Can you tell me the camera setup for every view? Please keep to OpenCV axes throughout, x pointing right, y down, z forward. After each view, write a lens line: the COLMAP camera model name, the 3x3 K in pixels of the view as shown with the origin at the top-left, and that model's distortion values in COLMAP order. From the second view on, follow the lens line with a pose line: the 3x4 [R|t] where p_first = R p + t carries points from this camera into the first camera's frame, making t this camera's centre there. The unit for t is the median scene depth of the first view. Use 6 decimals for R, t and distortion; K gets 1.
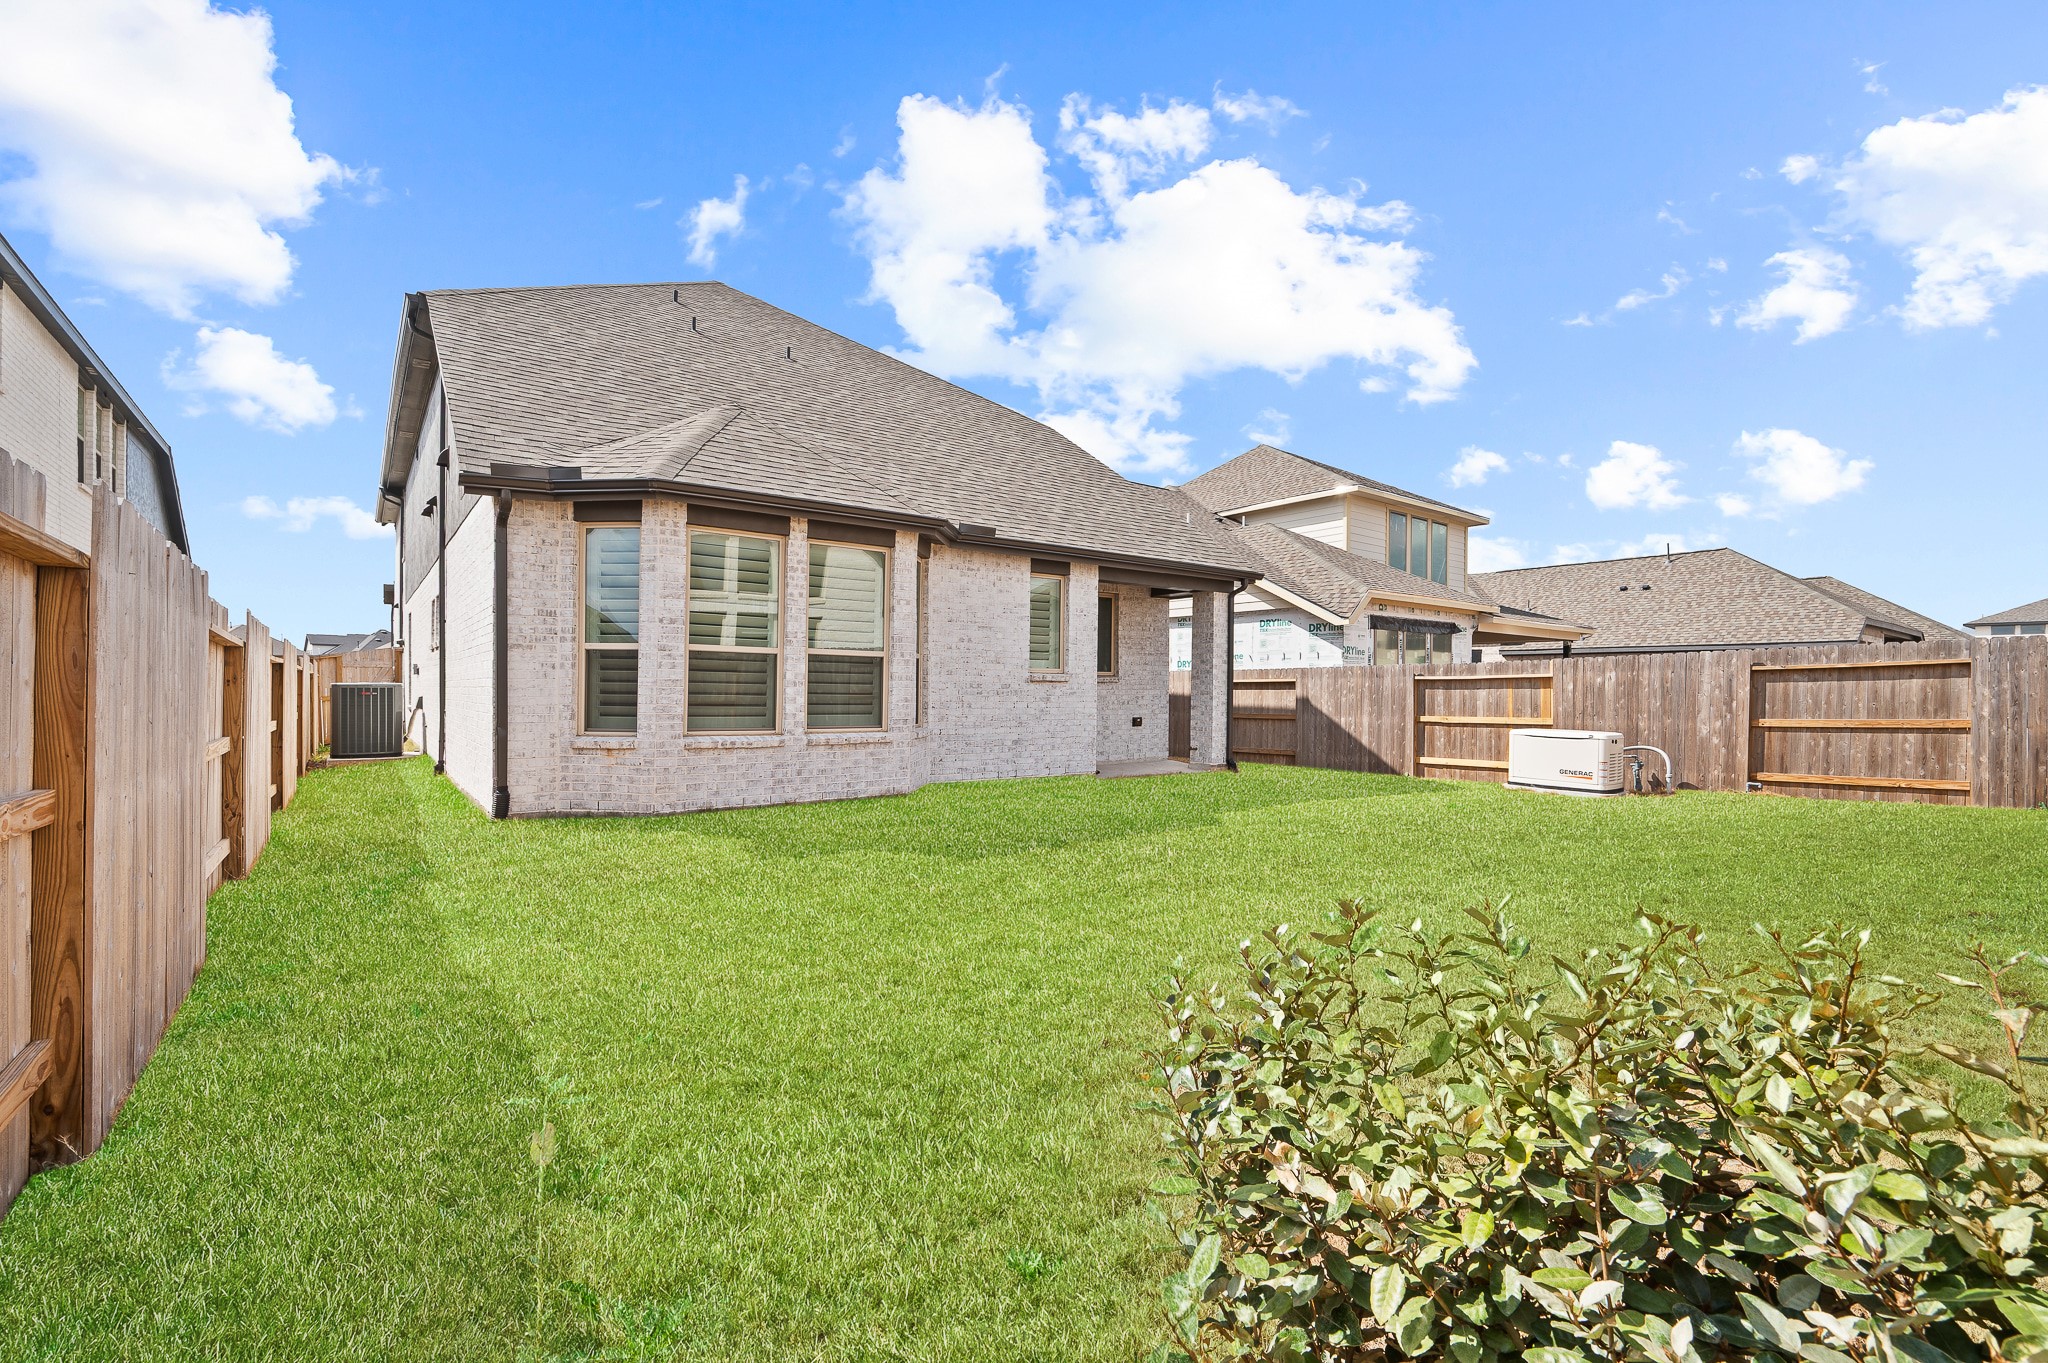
lens RADIAL K [[902.9, 0, 1006.9], [0, 902.9, 714.6], [0, 0, 1]] dist [0.021669, 0.000976]
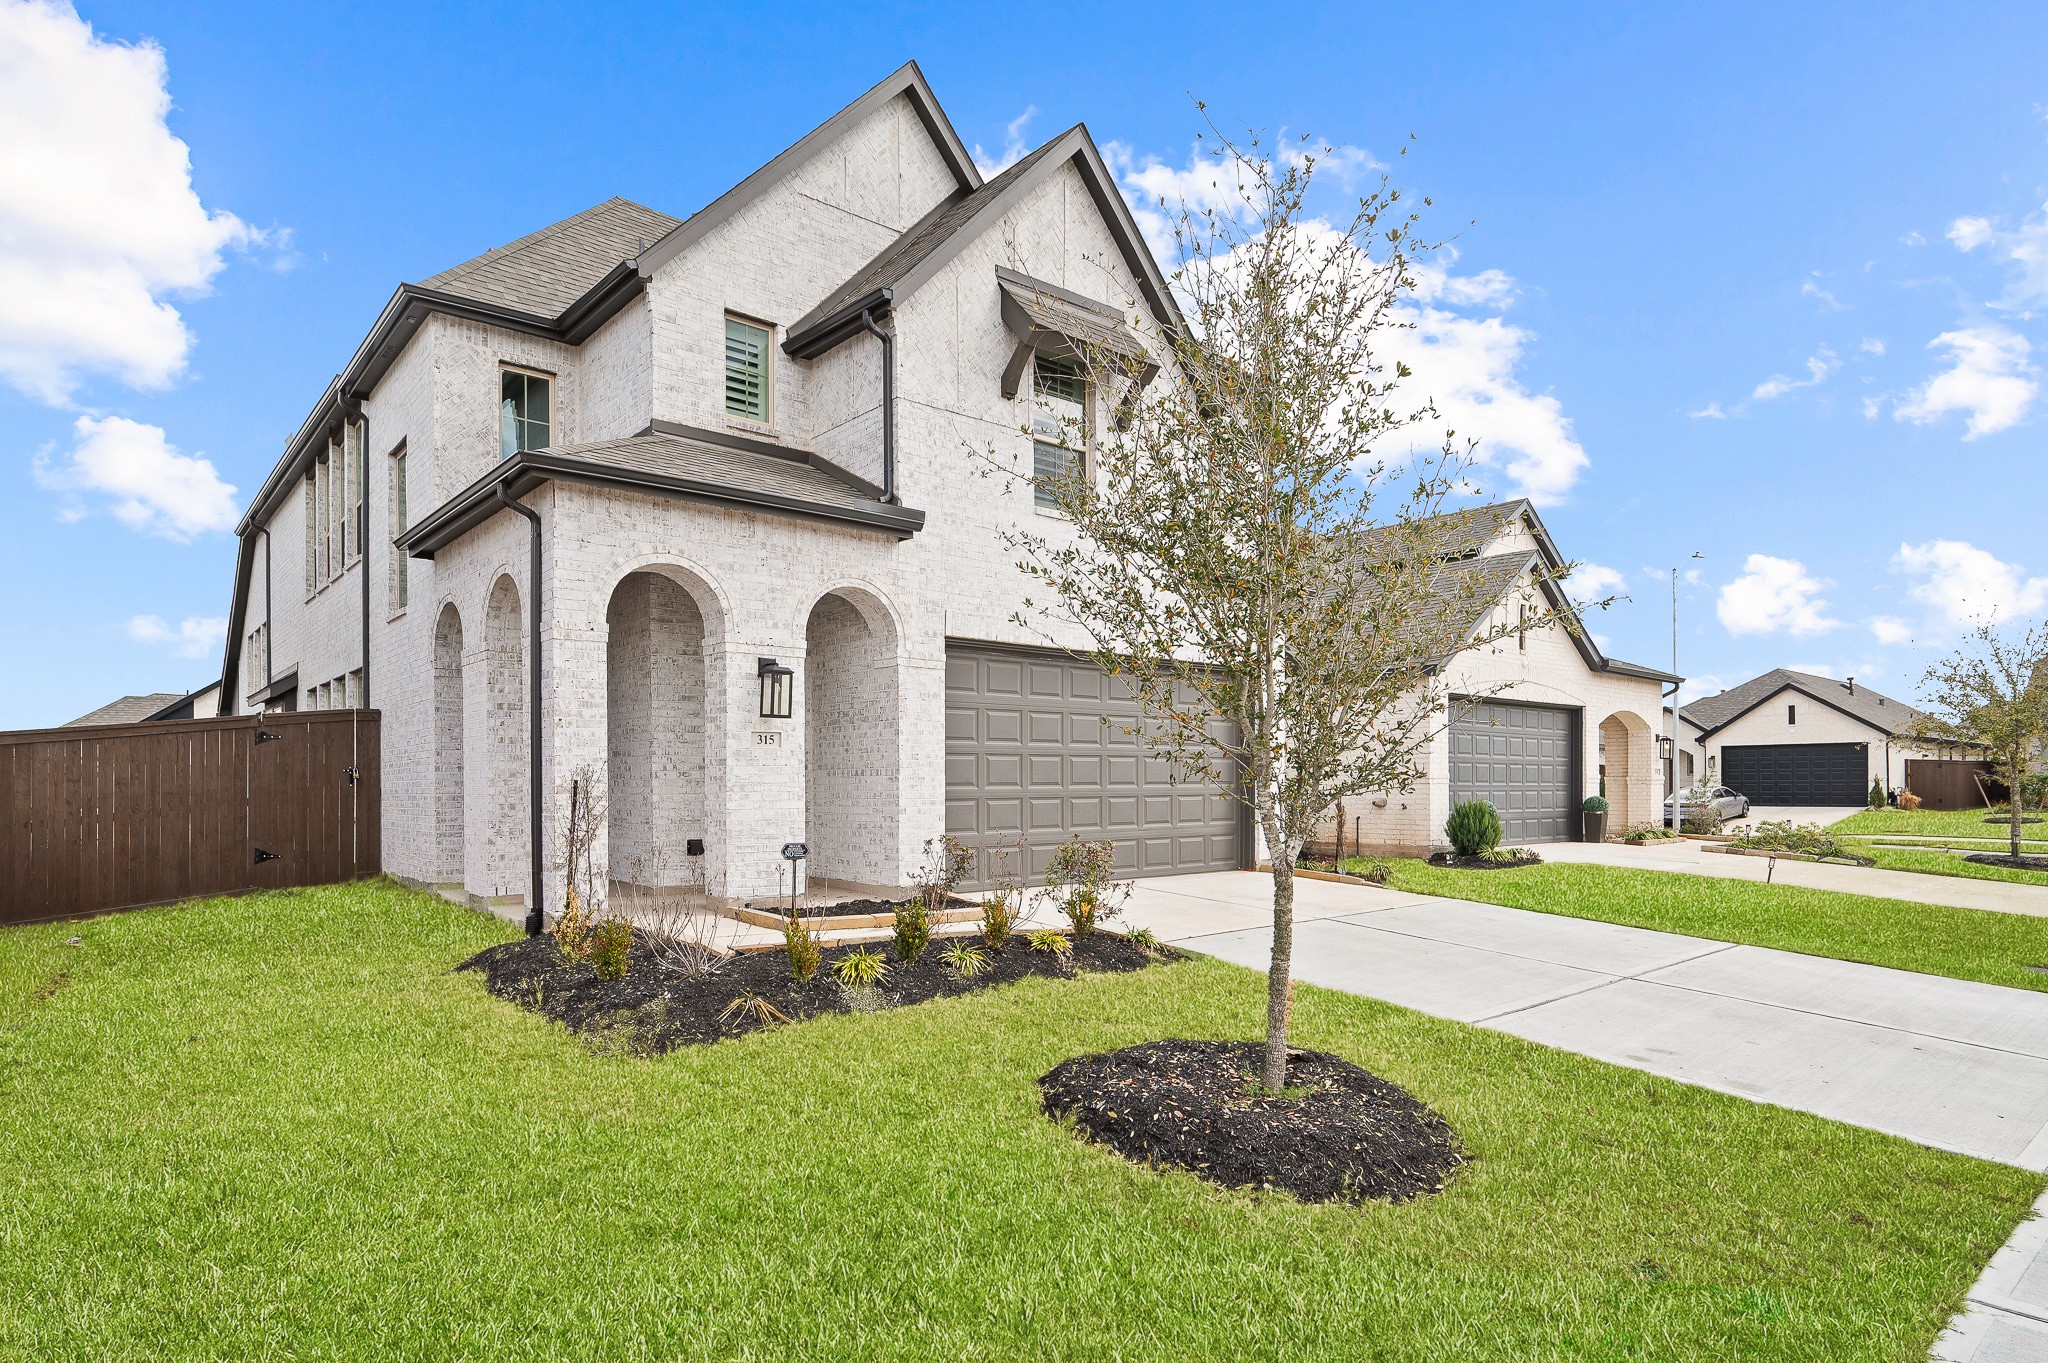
lens RADIAL K [[1071.9, 0, 961.3], [0, 1071.9, 789.4], [0, 0, 1]] dist [0.025080, -0.000835]
pose [[0.999990, 0.003026, 0.003365, -0.067514], [-0.003035, 0.999992, 0.002408, -0.081241], [-0.003358, -0.002418, 0.999991, -0.004182]]
